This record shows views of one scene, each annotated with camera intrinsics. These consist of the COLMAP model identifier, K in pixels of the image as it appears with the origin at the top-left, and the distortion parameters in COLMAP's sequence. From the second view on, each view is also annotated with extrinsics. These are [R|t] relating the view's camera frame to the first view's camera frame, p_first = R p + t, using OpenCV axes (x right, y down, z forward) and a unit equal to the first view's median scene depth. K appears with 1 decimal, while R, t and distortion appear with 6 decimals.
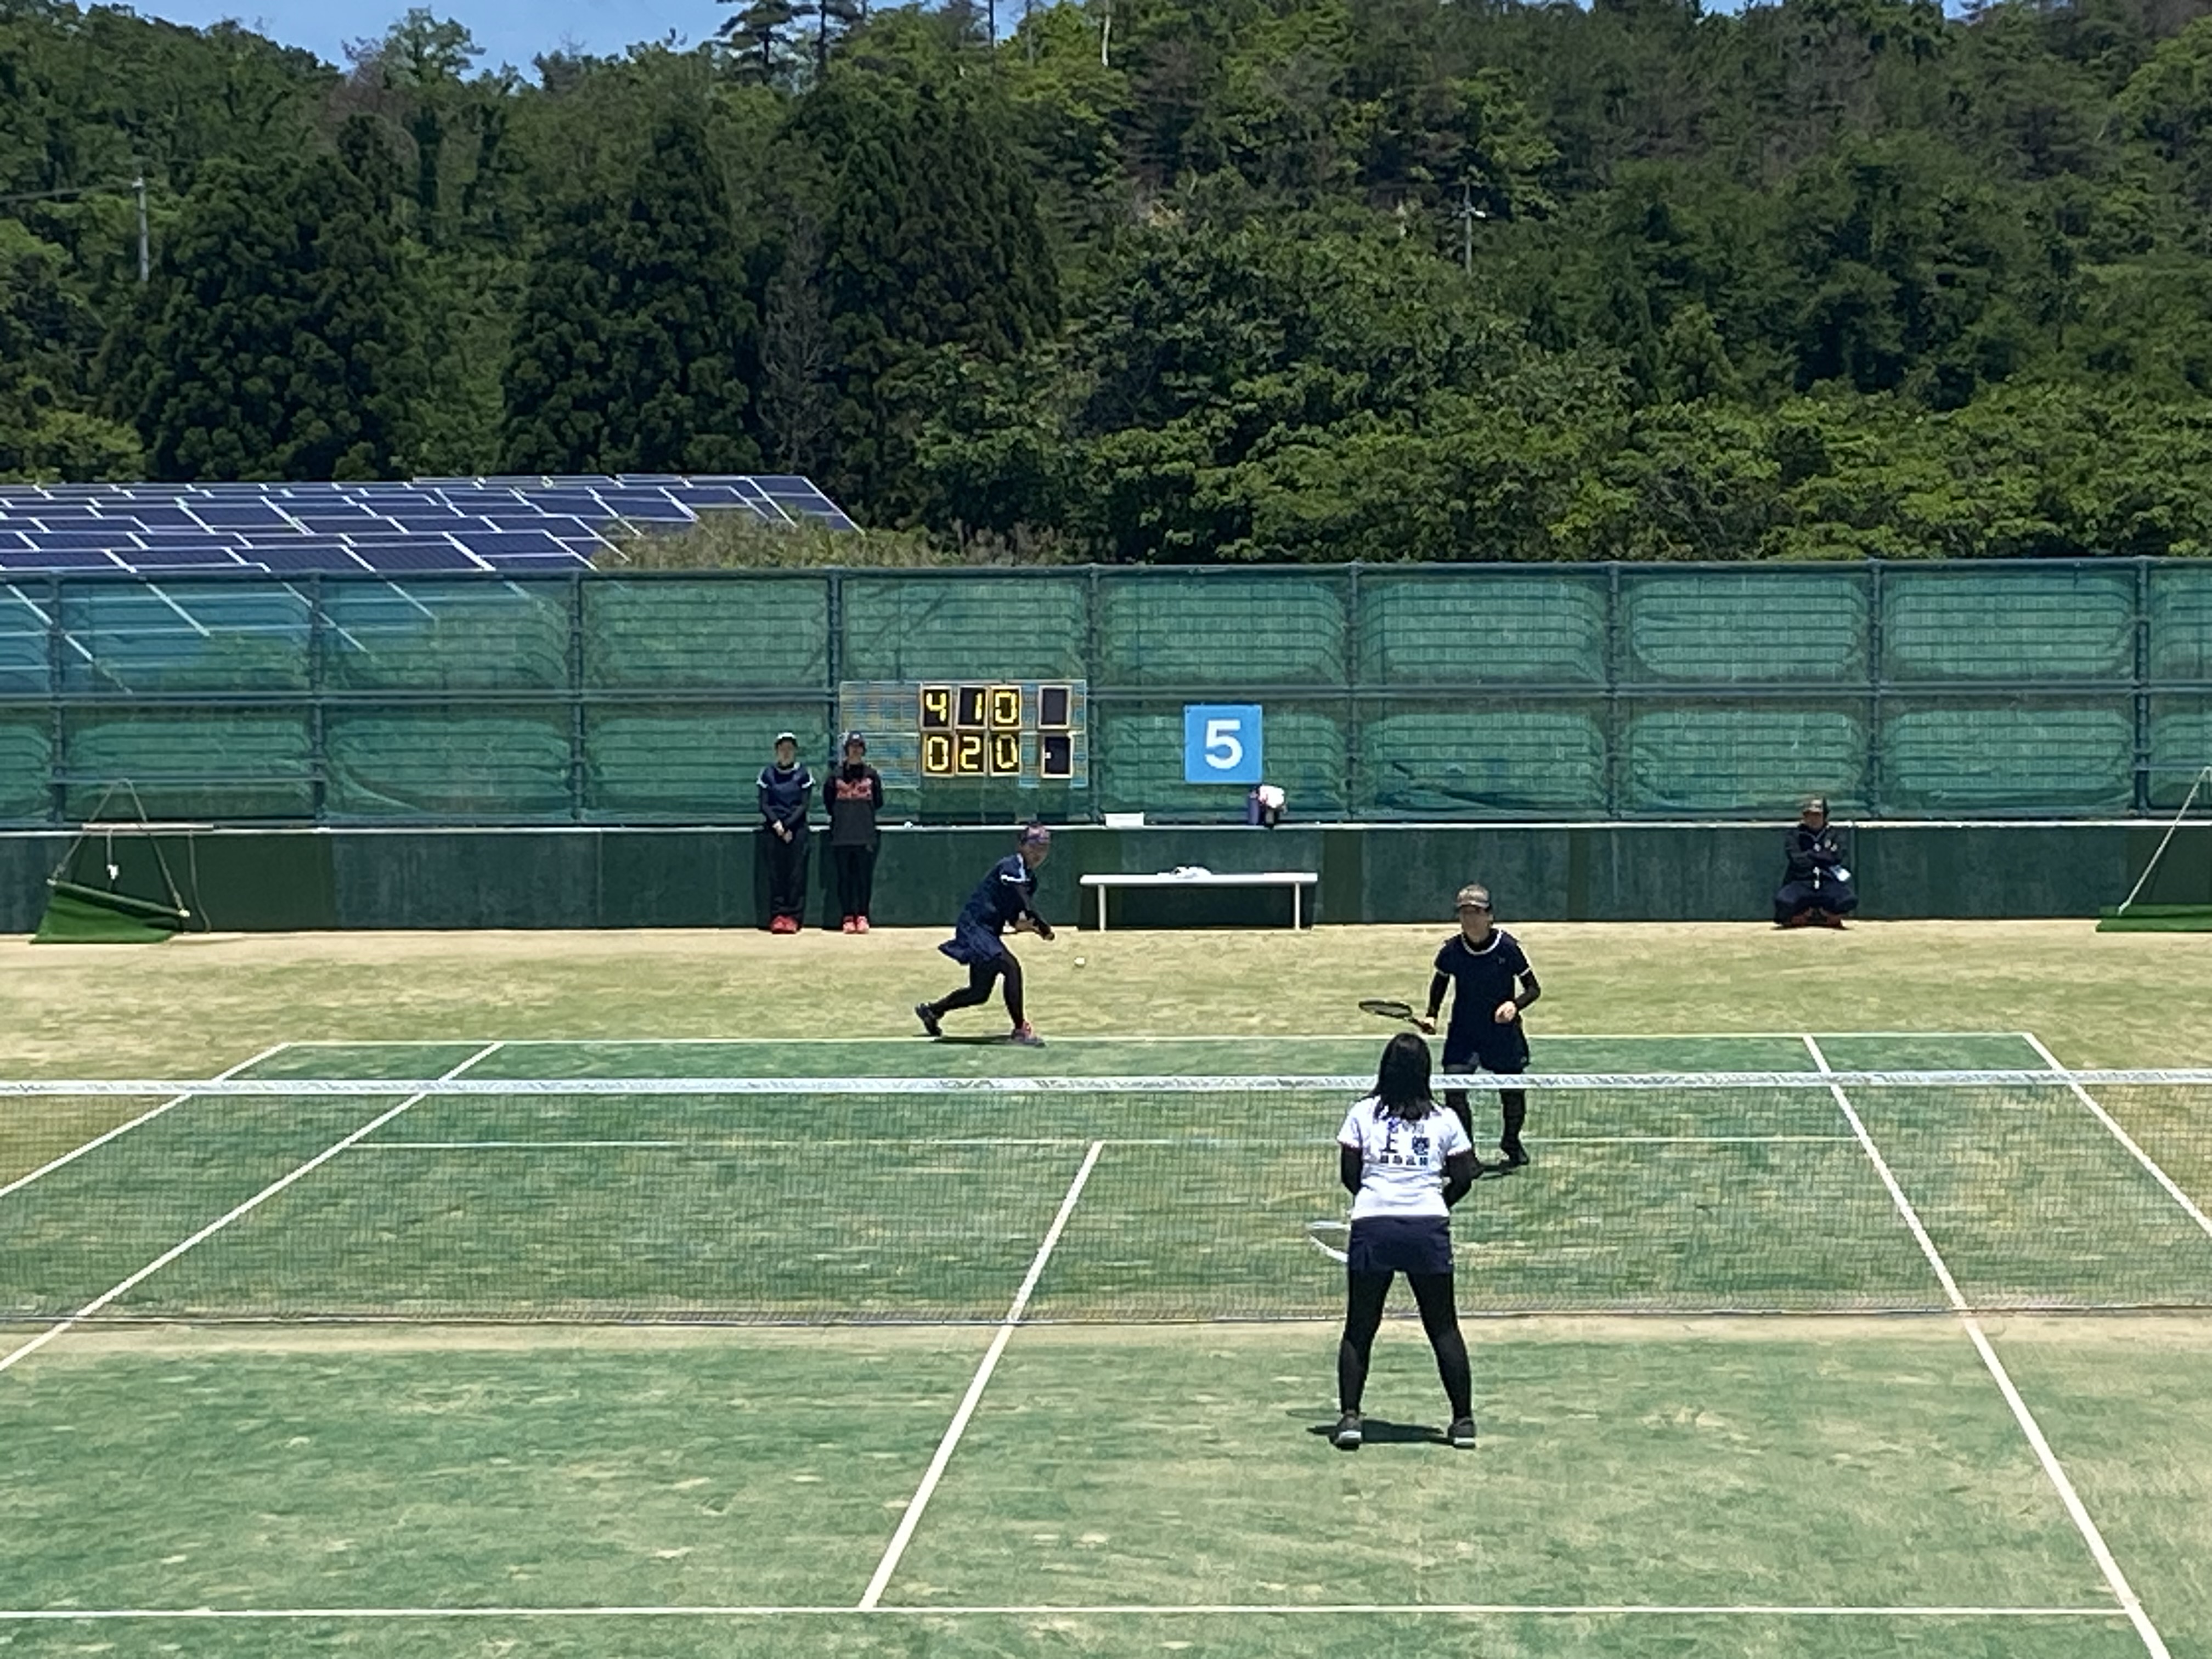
lens RADIAL K [[6079.8, 0, 1103.0], [0, 6079.8, 821.7], [0, 0, 1]] dist [0.128009, 0.000000]
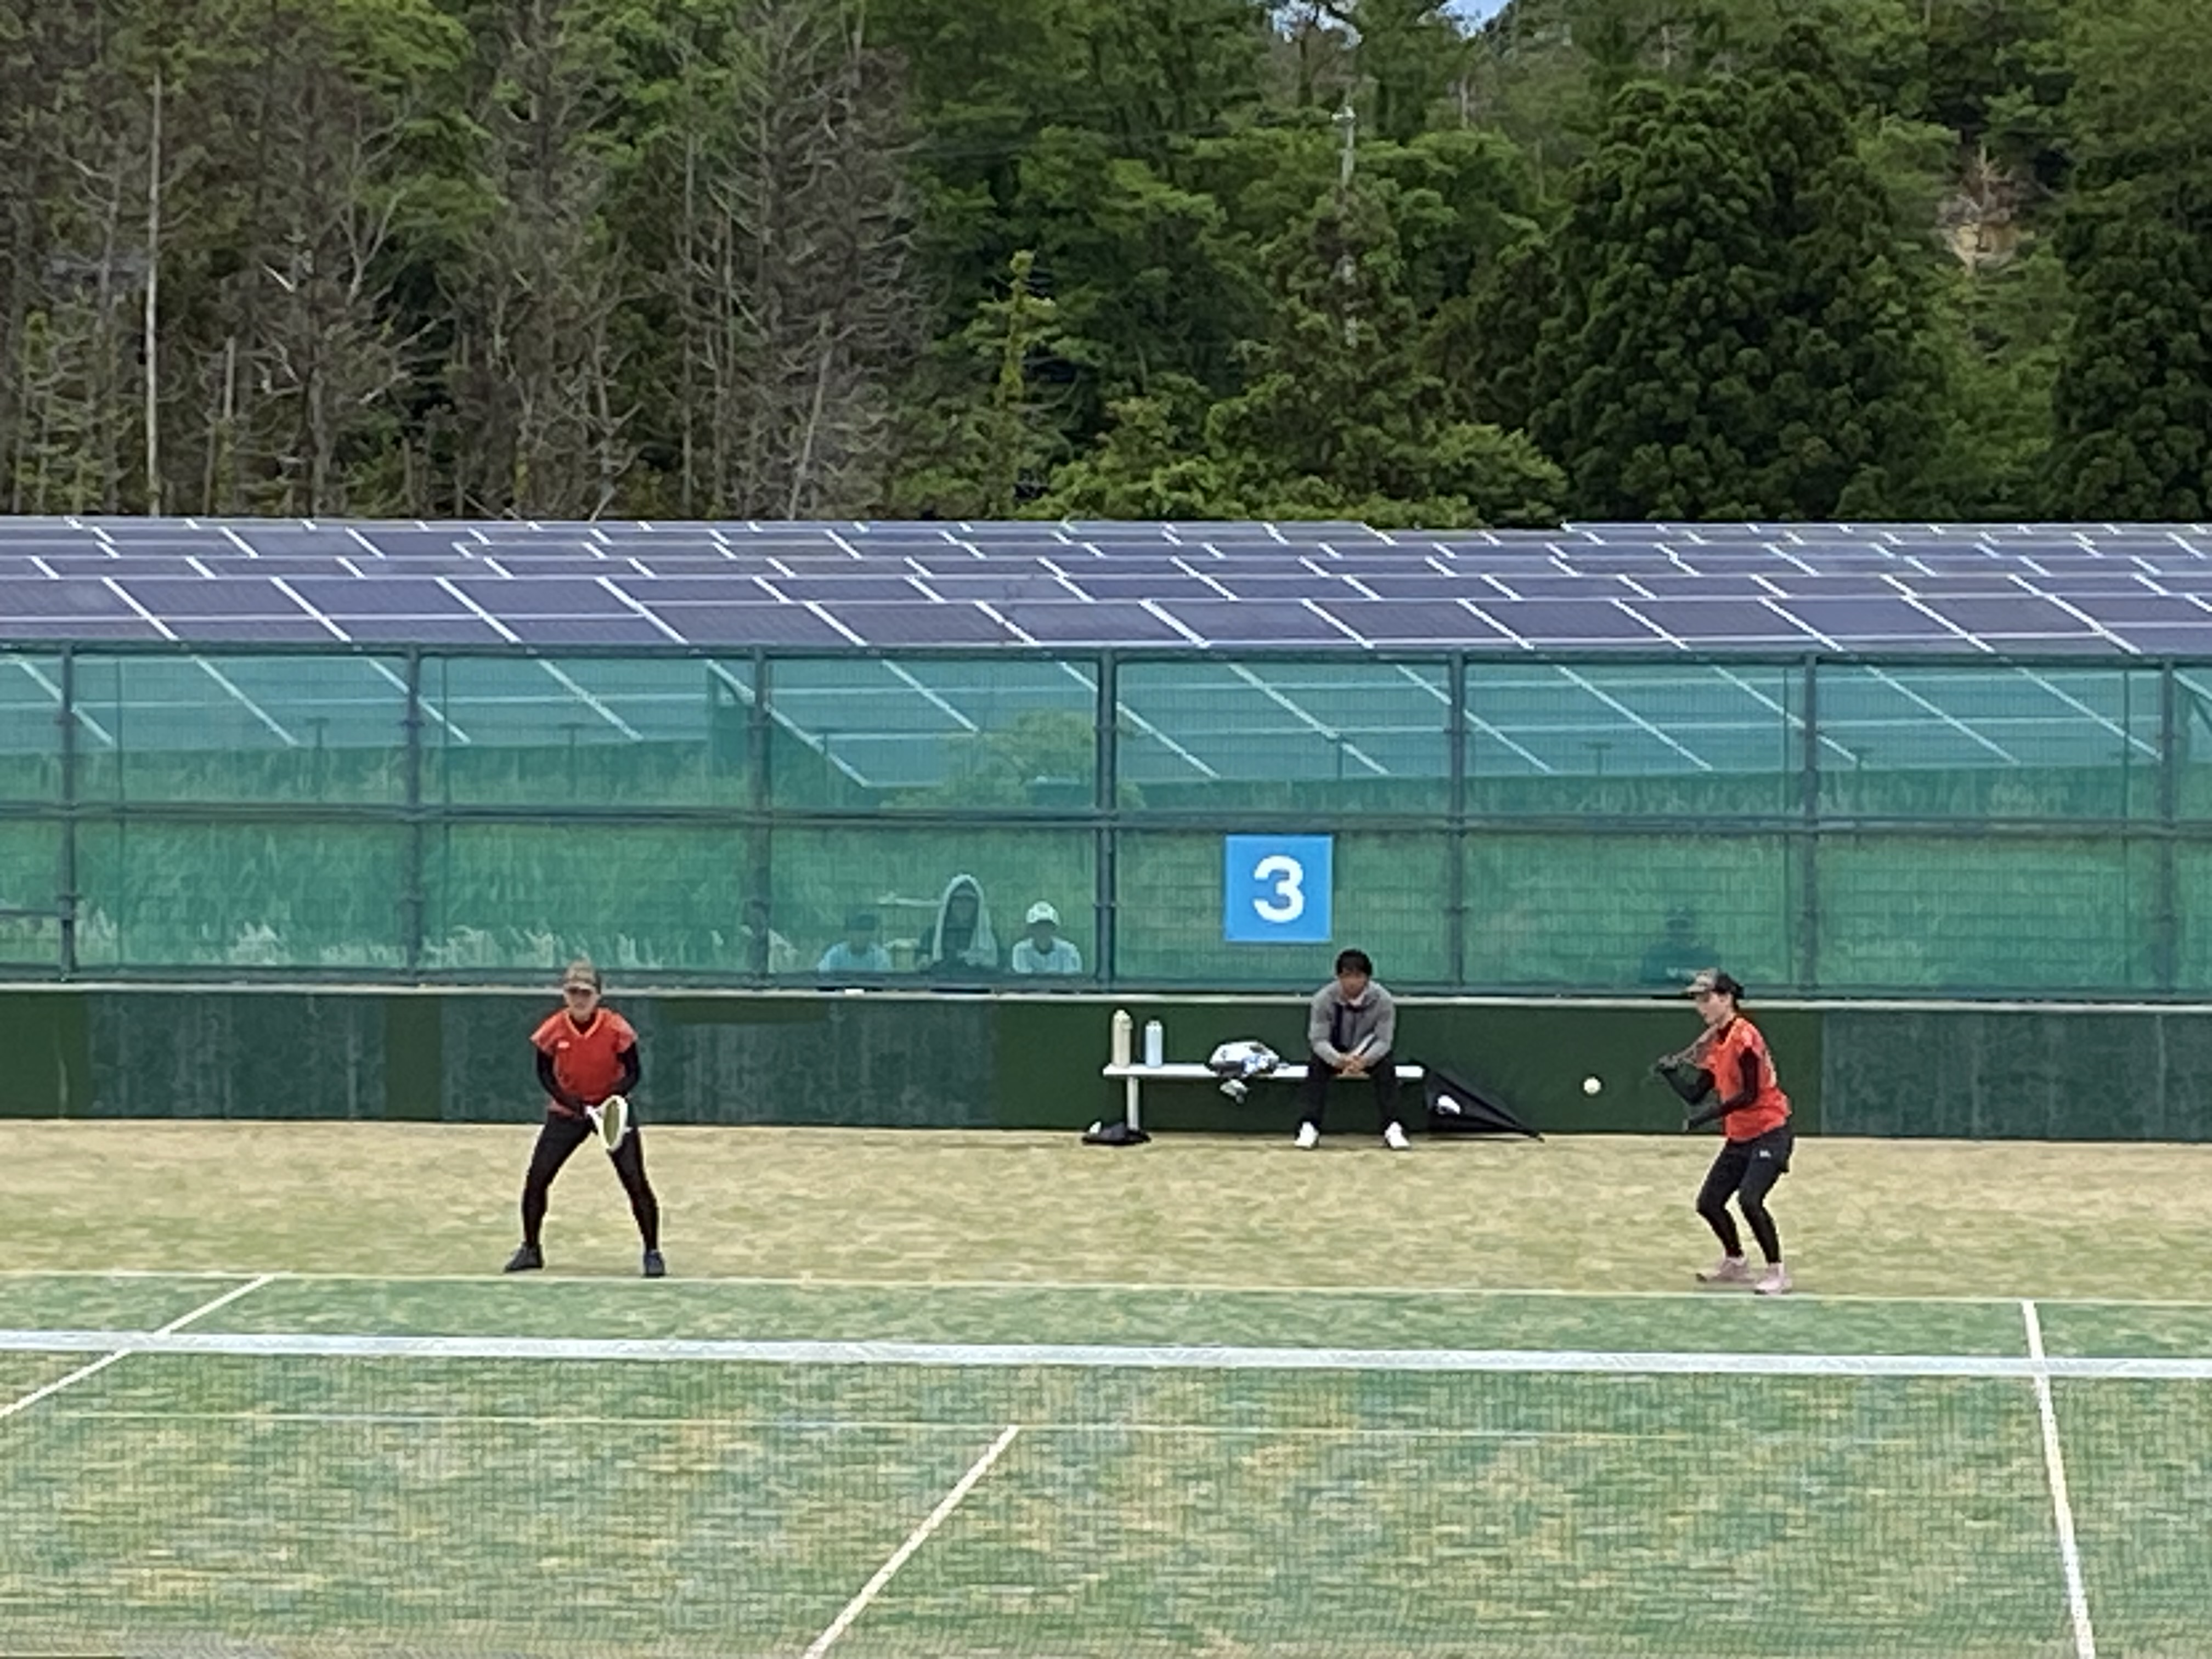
lens RADIAL K [[8156.9, 0, 1106.6], [0, 8156.9, 831.6], [0, 0, 1]] dist [-0.106621, 0.000000]
pose [[0.998894, 0.007588, 0.046393, -2.293501], [-0.006674, 0.999781, -0.019831, 0.016502], [-0.046533, 0.019499, 0.998726, 0.214318]]
